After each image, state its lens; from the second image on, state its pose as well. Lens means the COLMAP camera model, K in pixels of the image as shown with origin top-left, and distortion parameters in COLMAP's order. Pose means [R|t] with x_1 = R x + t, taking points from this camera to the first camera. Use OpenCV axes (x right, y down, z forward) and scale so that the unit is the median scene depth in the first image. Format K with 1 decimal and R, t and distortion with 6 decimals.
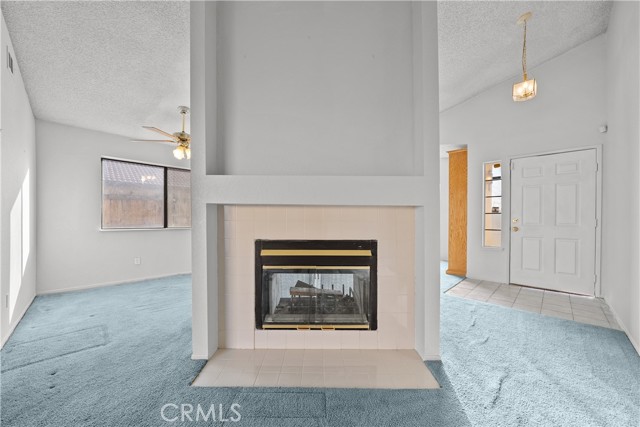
lens RADIAL K [[236.2, 0, 322.2], [0, 236.2, 220.0], [0, 0, 1]] dist [-0.001726, -0.000938]
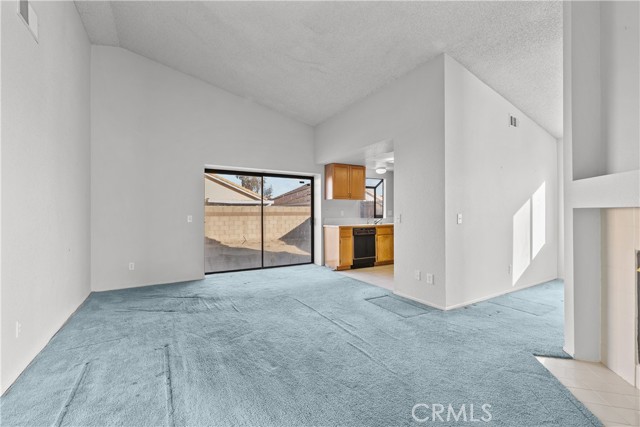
lens RADIAL K [[269.3, 0, 308.5], [0, 269.3, 216.6], [0, 0, 1]] dist [0.001671, 0.000452]
pose [[-0.284721, 0.004406, -0.958600, 0.791452], [-0.006847, 0.999955, 0.006629, -0.026267], [0.958586, 0.008451, -0.284678, 0.172093]]
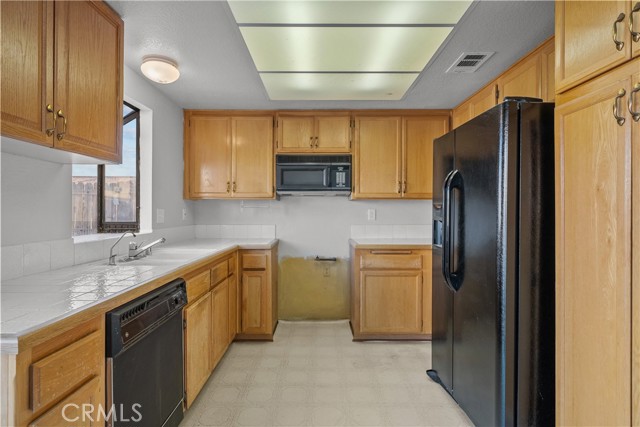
lens RADIAL K [[323.9, 0, 315.3], [0, 323.9, 213.8], [0, 0, 1]] dist [0.002679, -0.000466]
pose [[0.706833, 0.003230, -0.707373, -1.189052], [-0.002425, 0.999995, 0.002144, -0.065522], [0.707377, 0.000200, 0.706837, -0.280905]]
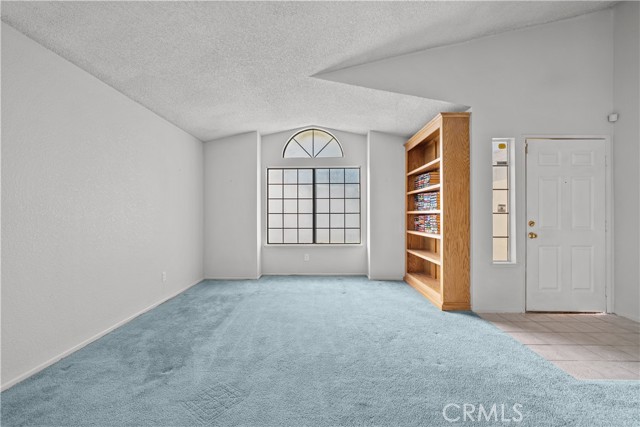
lens RADIAL K [[269.3, 0, 320.3], [0, 269.3, 212.7], [0, 0, 1]] dist [0.001671, 0.000452]
pose [[0.728700, 0.003369, 0.684825, -0.368169], [0.004881, 0.999937, -0.010113, -0.043576], [-0.684816, 0.010712, 0.728637, 1.387418]]
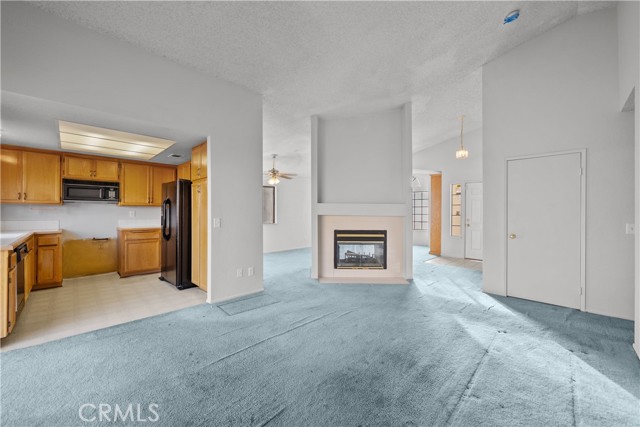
lens RADIAL K [[256.5, 0, 317.2], [0, 256.5, 212.1], [0, 0, 1]] dist [0.003417, 0.000246]
pose [[0.999982, 0.003726, -0.004708, -0.387097], [-0.003744, 0.999986, -0.003790, -0.071297], [0.004693, 0.003808, 0.999982, -1.343183]]
